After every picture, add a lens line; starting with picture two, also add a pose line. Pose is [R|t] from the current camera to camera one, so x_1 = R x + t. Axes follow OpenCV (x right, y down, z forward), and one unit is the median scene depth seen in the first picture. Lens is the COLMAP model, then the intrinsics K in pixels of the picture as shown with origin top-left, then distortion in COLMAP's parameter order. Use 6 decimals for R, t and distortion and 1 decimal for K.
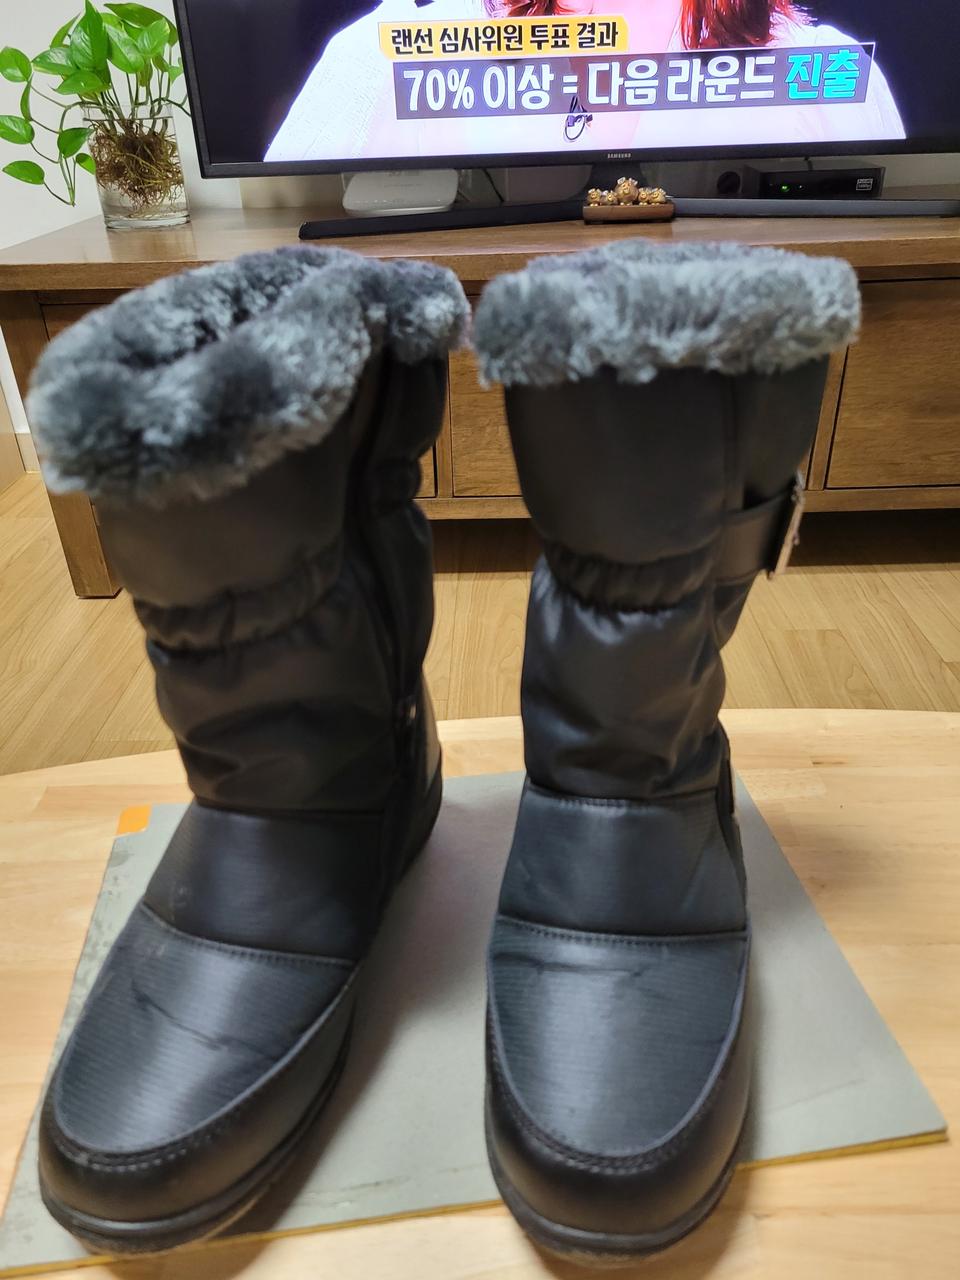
lens RADIAL K [[979.0, 0, 494.7], [0, 979.0, 654.6], [0, 0, 1]] dist [0.007356, -0.009484]
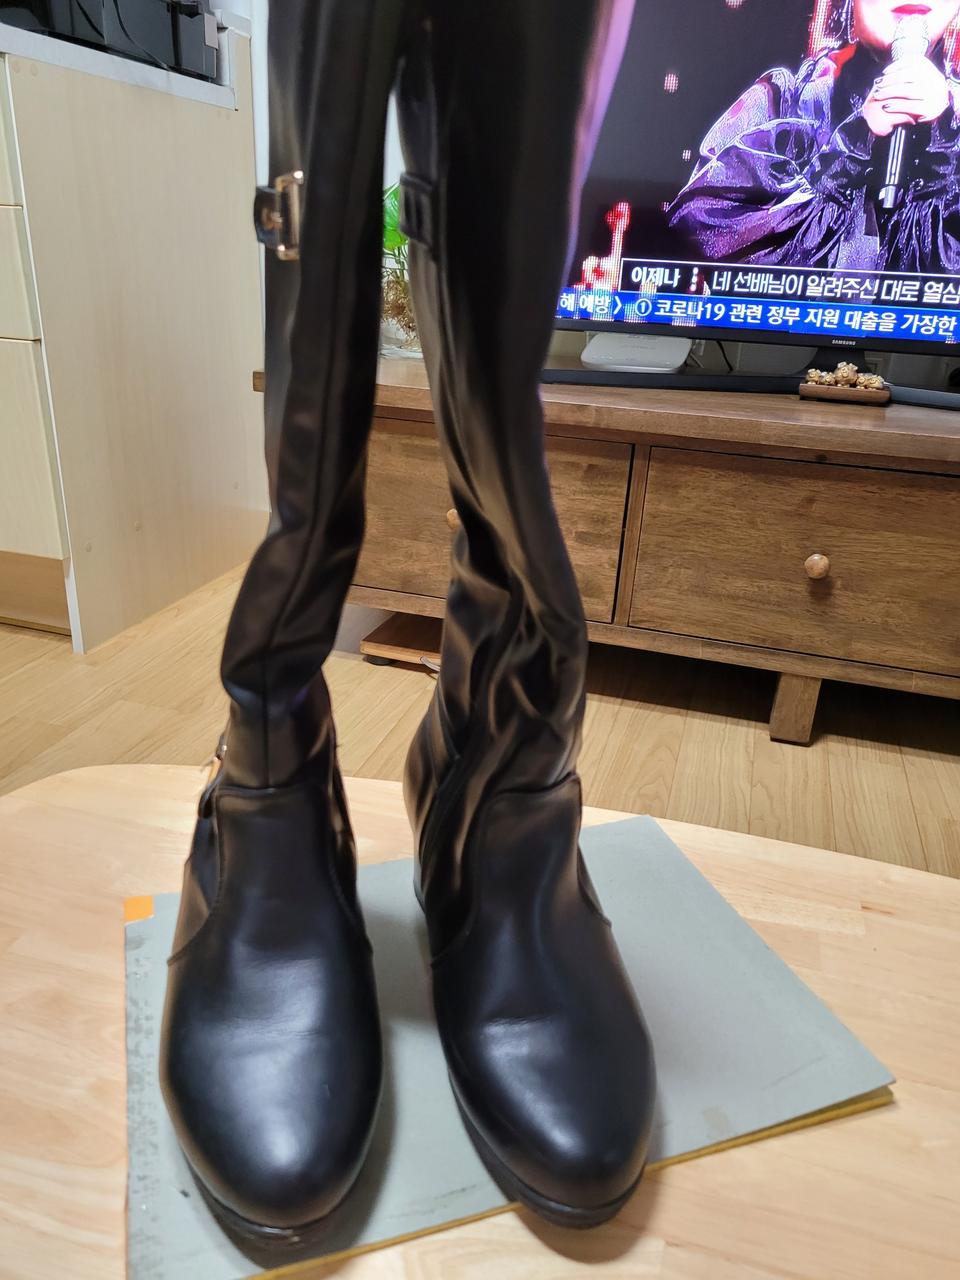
lens RADIAL K [[991.6, 0, 479.4], [0, 991.6, 645.6], [0, 0, 1]] dist [0.029158, -0.025957]
pose [[0.957794, 0.175720, -0.227493, 0.052355], [-0.206383, 0.971243, -0.118711, 0.020954], [0.200091, 0.160651, 0.966517, -0.072278]]
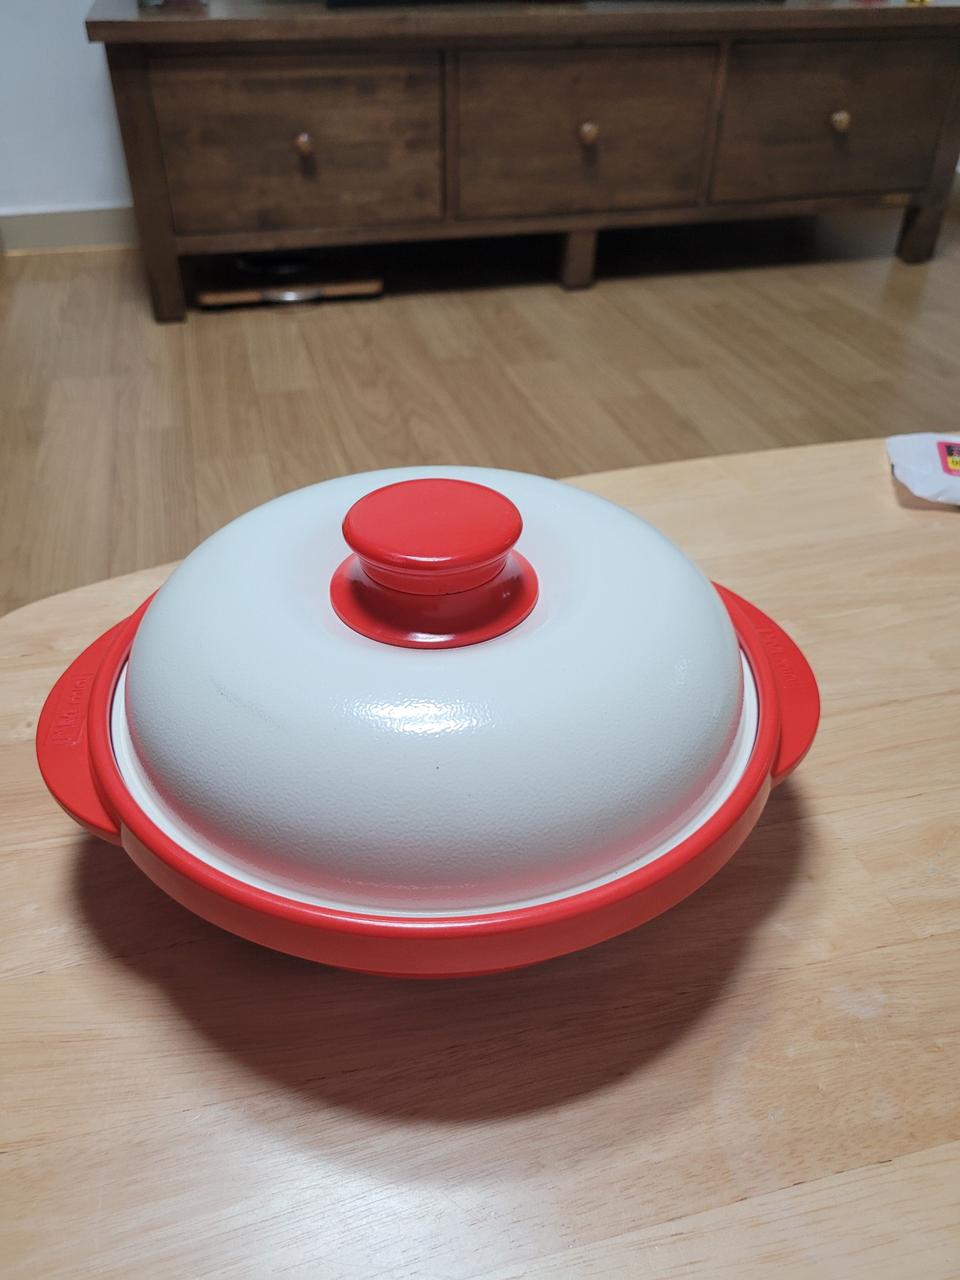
lens RADIAL K [[991.6, 0, 479.4], [0, 991.6, 645.6], [0, 0, 1]] dist [0.029158, -0.025957]
pose [[0.963173, -0.134056, 0.233080, -0.408412], [0.107426, 0.986516, 0.123473, 0.250070], [-0.246489, -0.093888, 0.964587, -0.371112]]
